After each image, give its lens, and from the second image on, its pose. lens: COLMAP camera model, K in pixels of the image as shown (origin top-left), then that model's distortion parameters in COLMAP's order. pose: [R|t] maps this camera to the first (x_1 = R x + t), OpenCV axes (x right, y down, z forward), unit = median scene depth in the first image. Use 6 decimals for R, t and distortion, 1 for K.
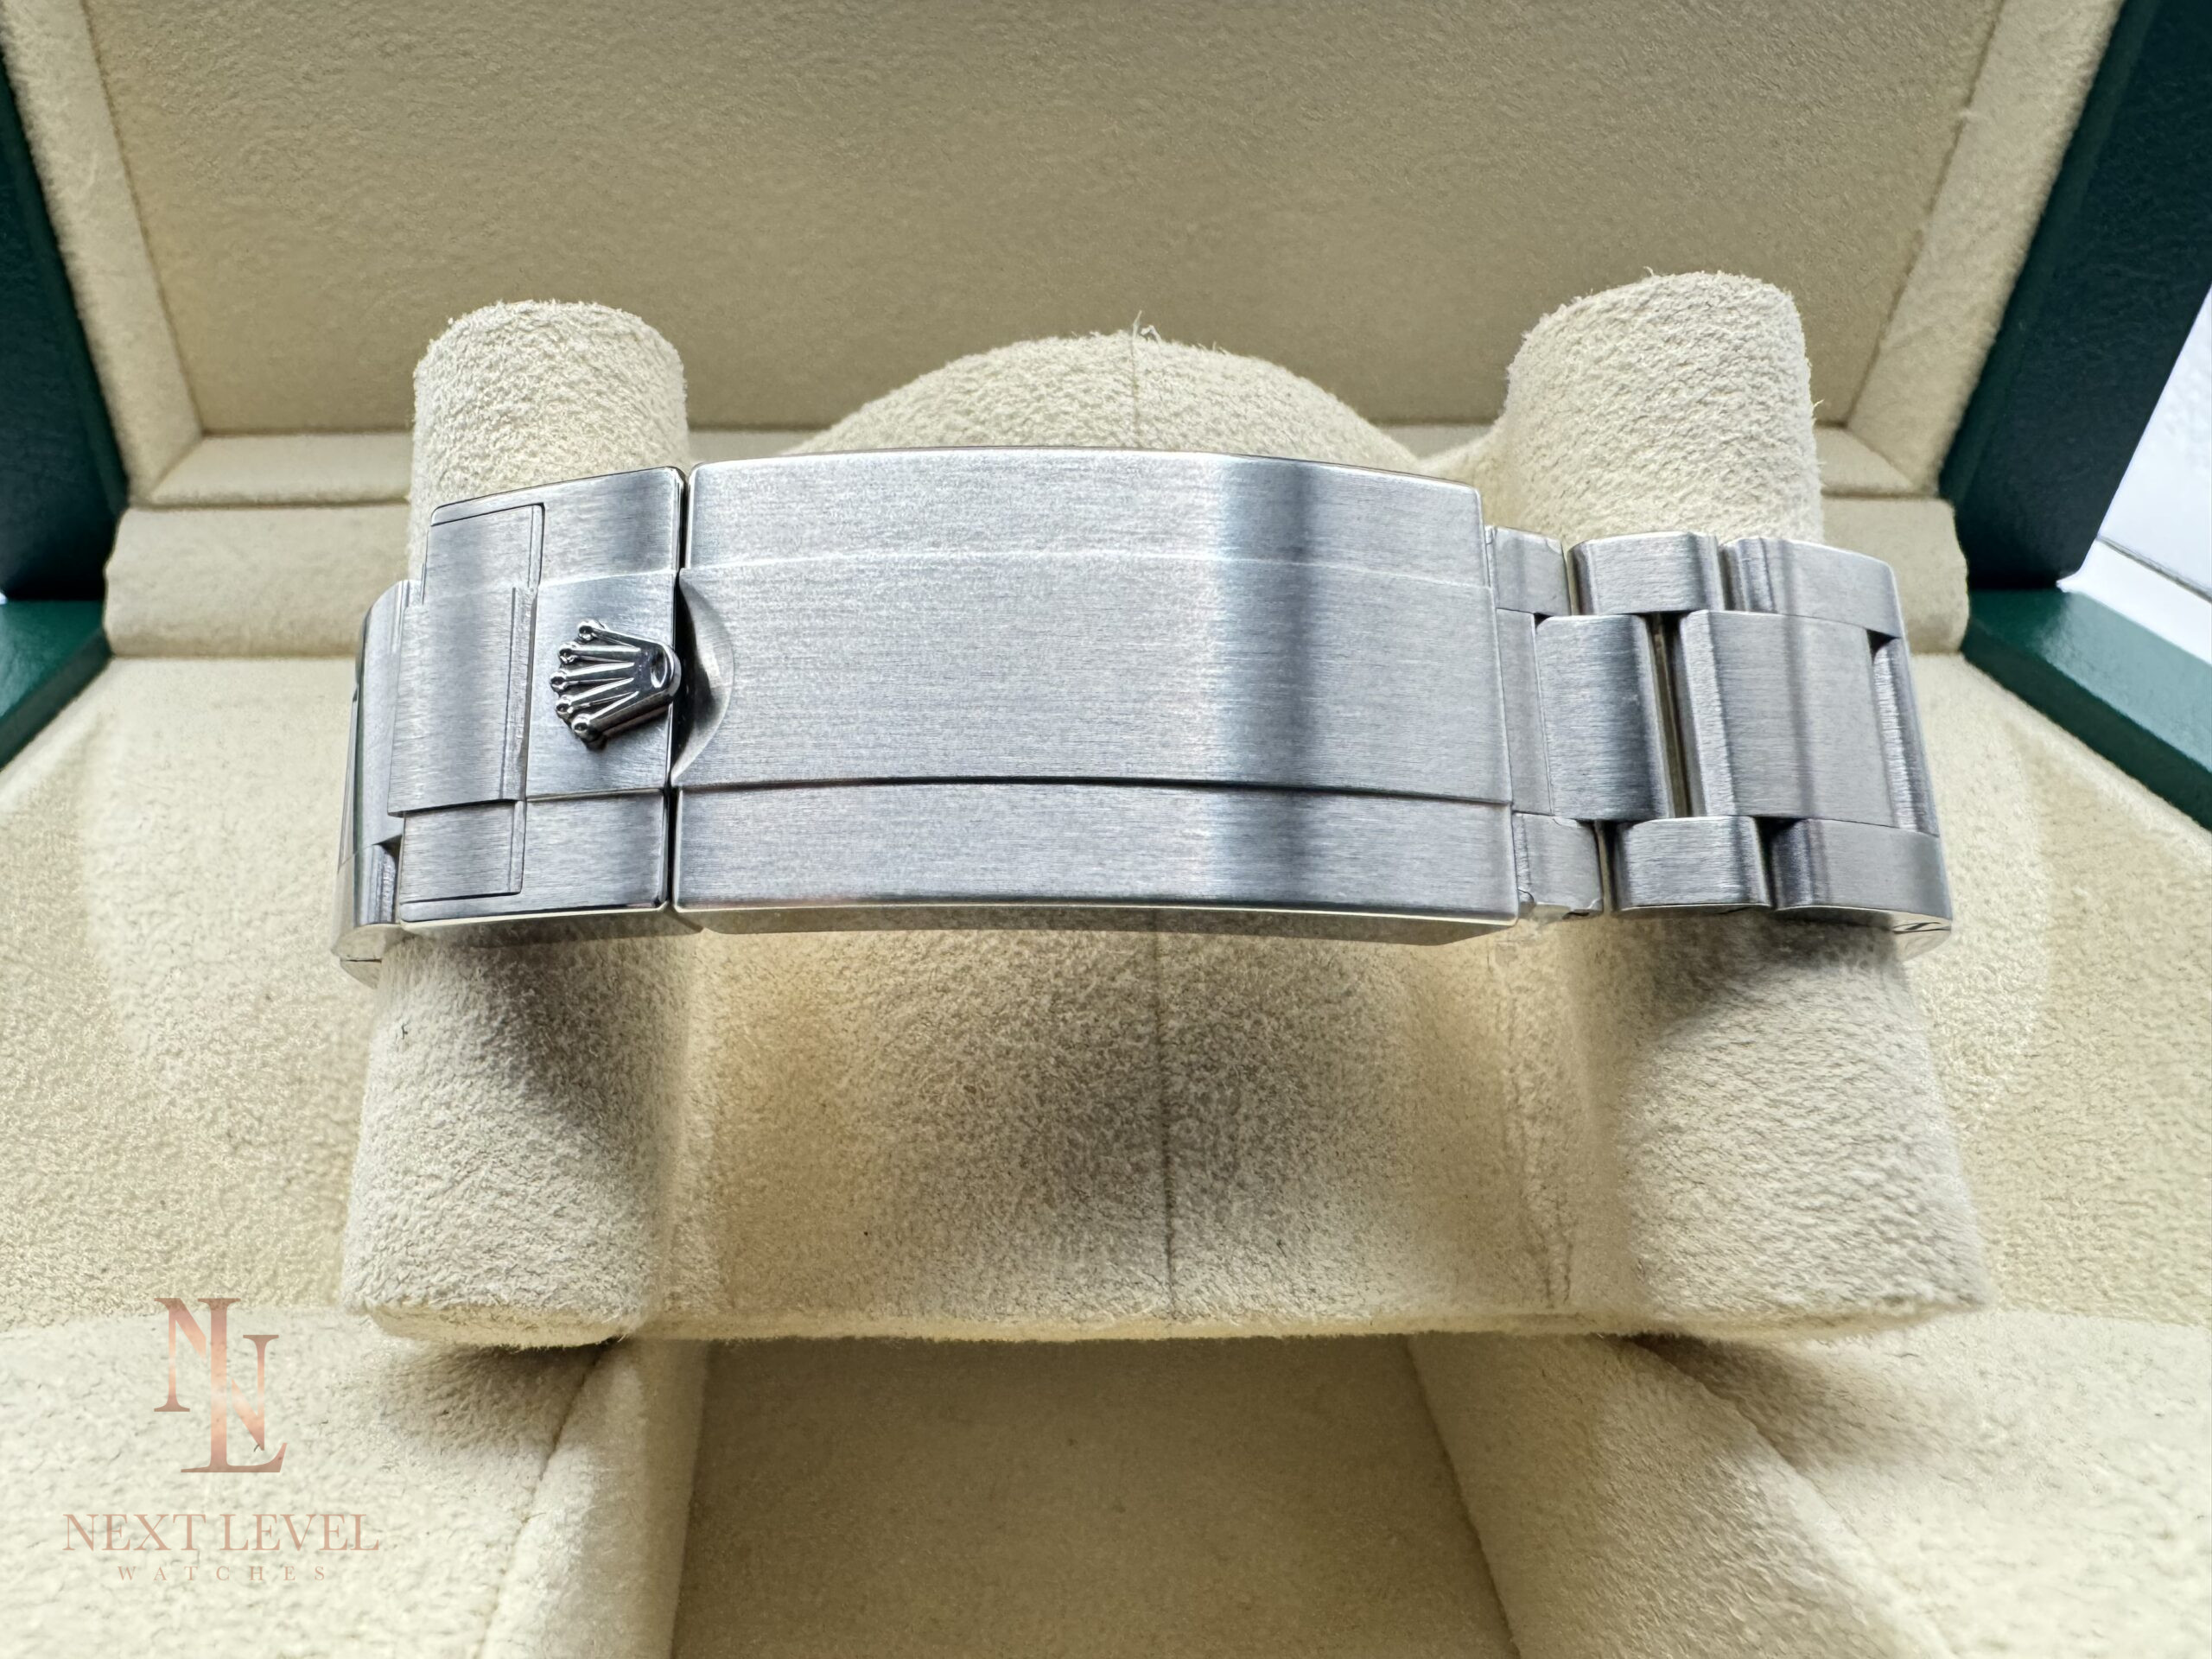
lens RADIAL K [[1592.2, 0, 874.5], [0, 1592.2, 831.2], [0, 0, 1]] dist [-0.004087, -0.000605]
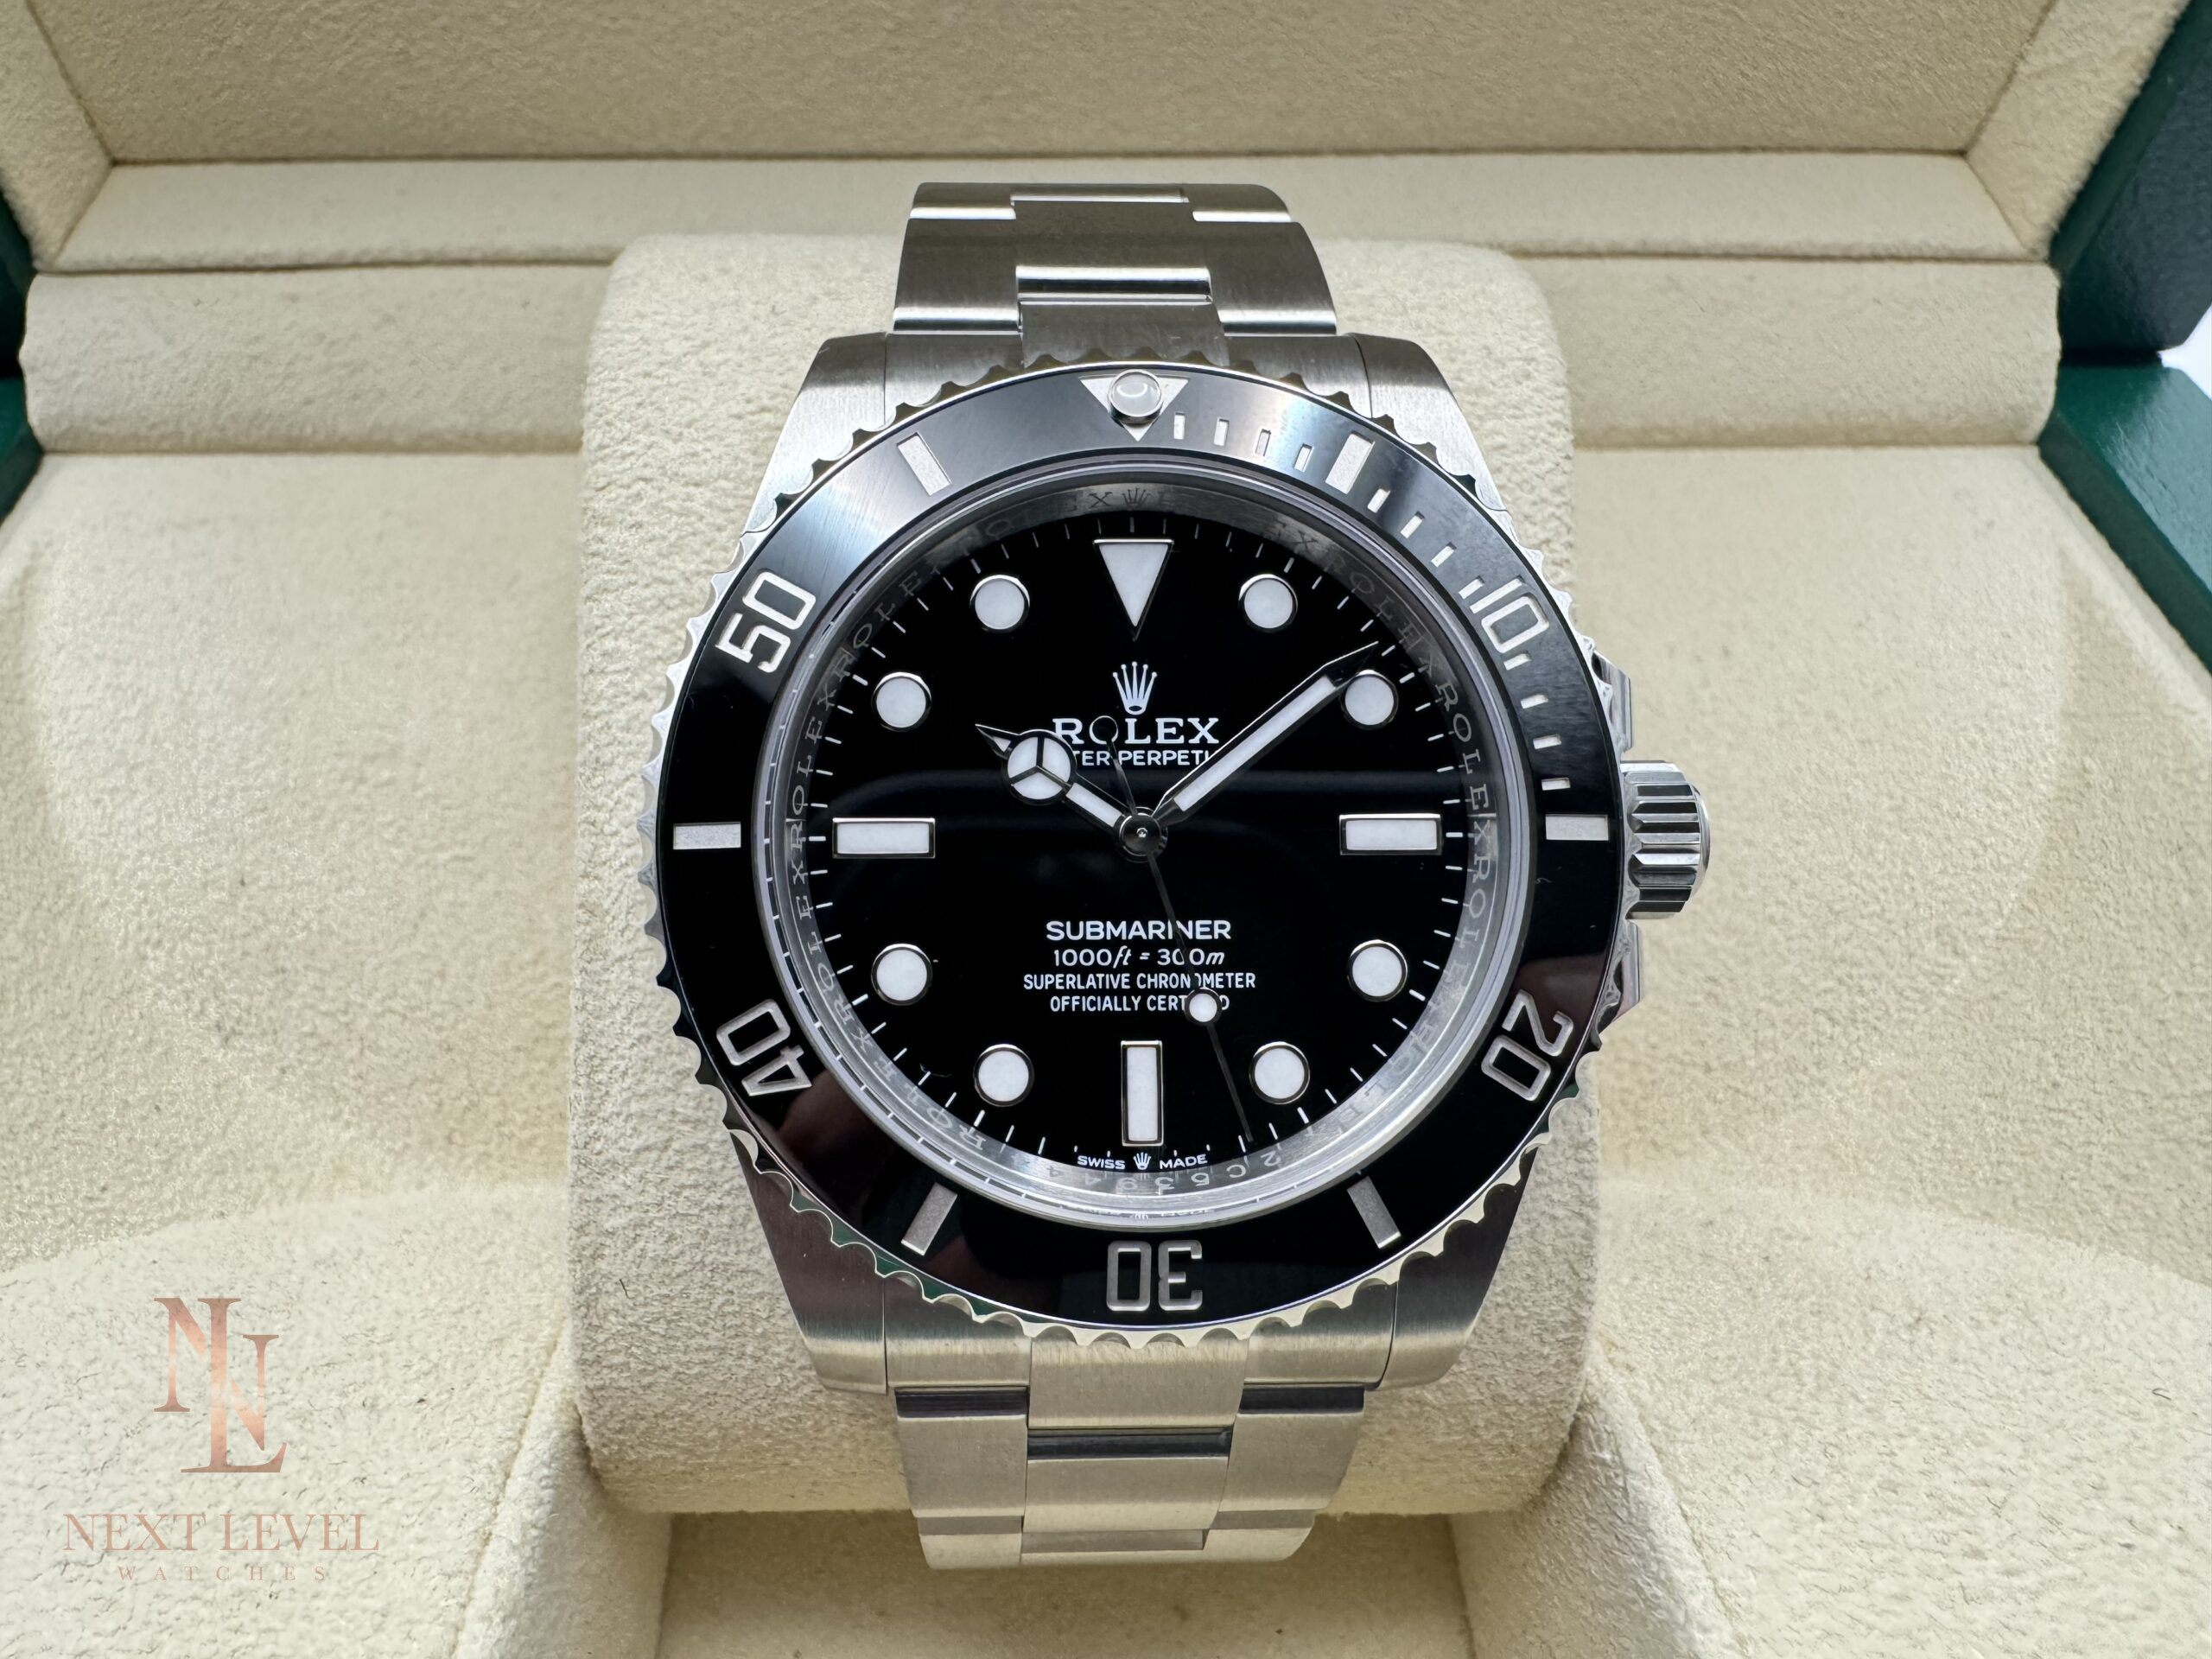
lens RADIAL K [[1589.8, 0, 988.7], [0, 1589.8, 832.7], [0, 0, 1]] dist [-0.003439, -0.000827]
pose [[0.999917, -0.006350, 0.011171, 0.072559], [0.002752, 0.955035, 0.296480, -0.221679], [-0.012551, -0.296424, 0.954974, 0.064323]]
